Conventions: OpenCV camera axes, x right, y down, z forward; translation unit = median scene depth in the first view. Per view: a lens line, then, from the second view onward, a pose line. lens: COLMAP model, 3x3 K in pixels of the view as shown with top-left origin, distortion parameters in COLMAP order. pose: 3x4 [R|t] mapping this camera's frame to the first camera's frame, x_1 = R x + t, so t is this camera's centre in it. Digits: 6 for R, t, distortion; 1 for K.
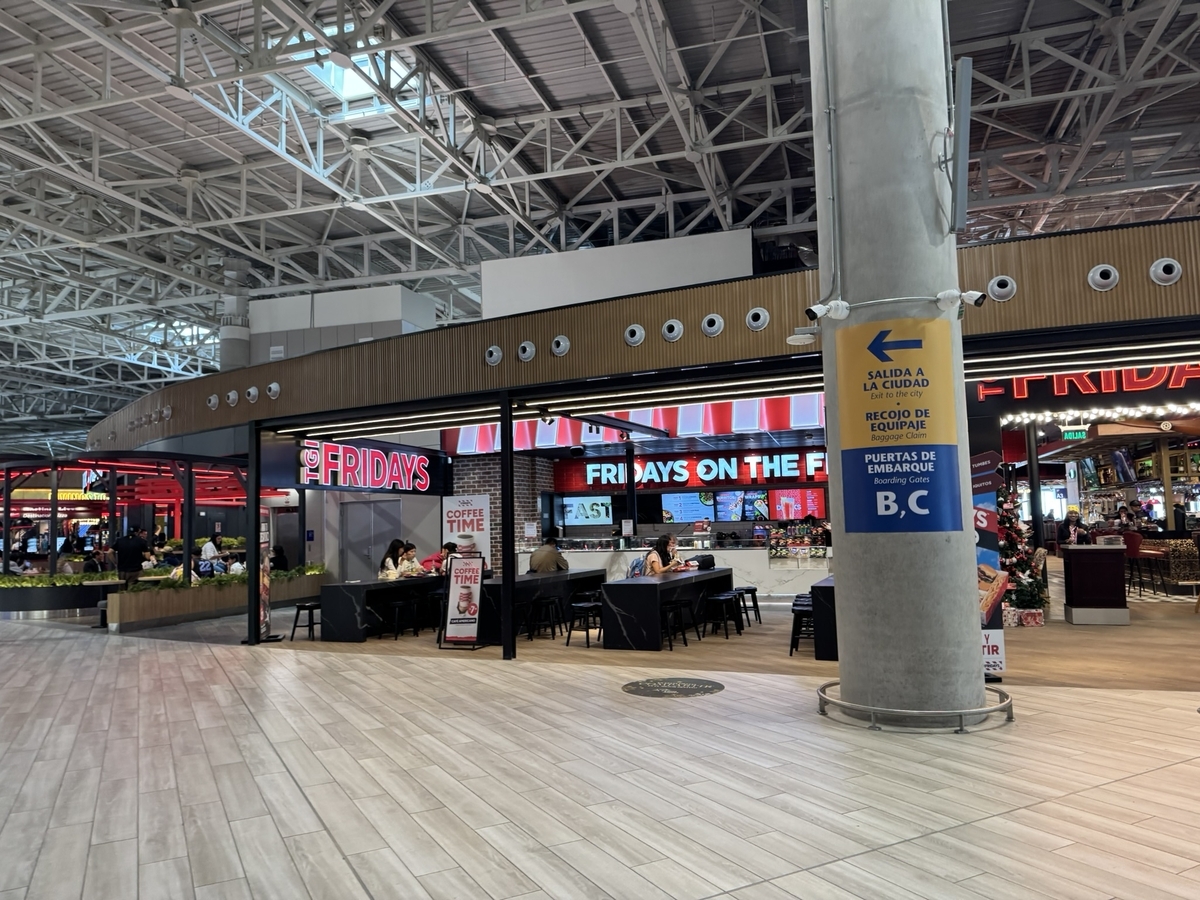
lens RADIAL K [[851.3, 0, 603.4], [0, 851.3, 464.0], [0, 0, 1]] dist [0.047409, -0.063089]
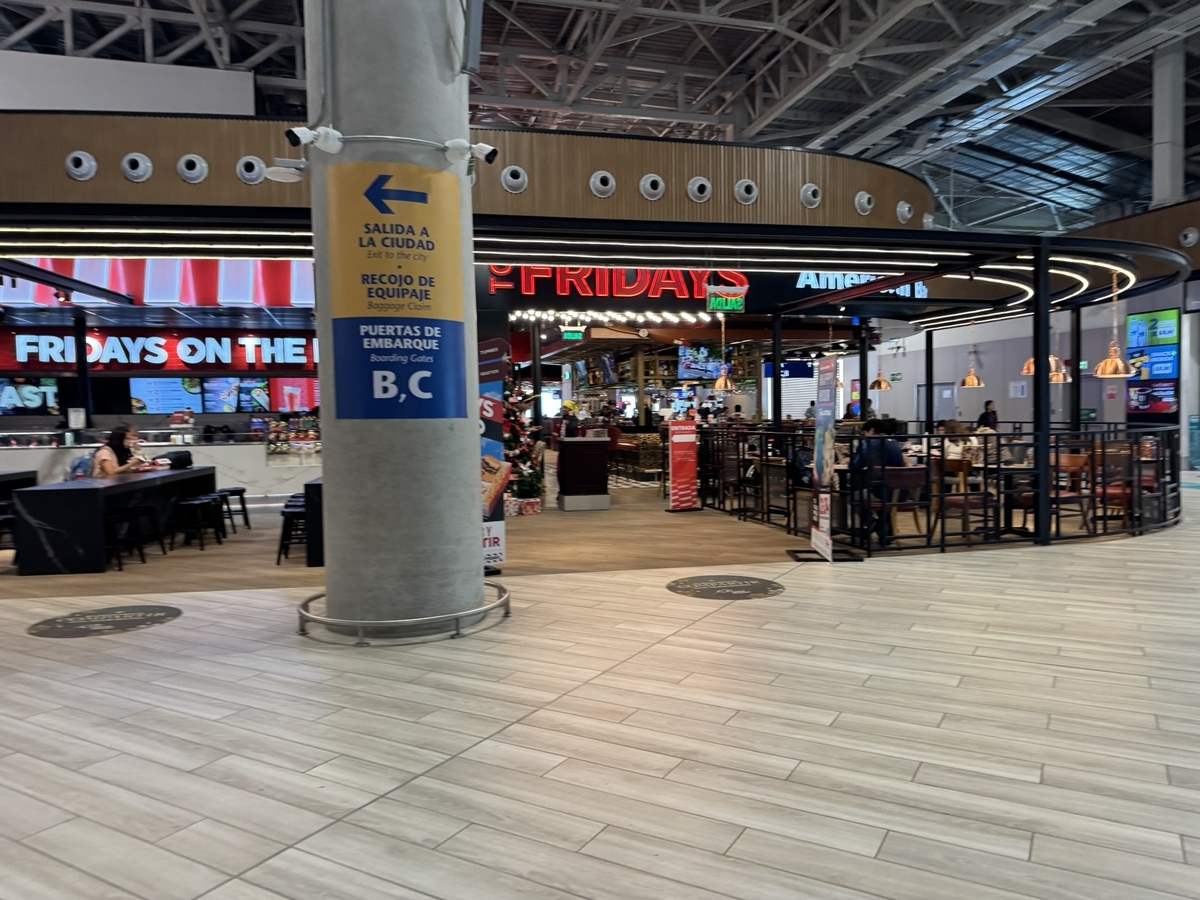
lens RADIAL K [[851.3, 0, 603.4], [0, 851.3, 464.0], [0, 0, 1]] dist [0.047409, -0.063089]
pose [[0.855225, -0.017775, 0.517952, 0.045590], [-0.044209, 0.993267, 0.107083, 0.014391], [-0.516368, -0.114478, 0.848681, 0.093920]]
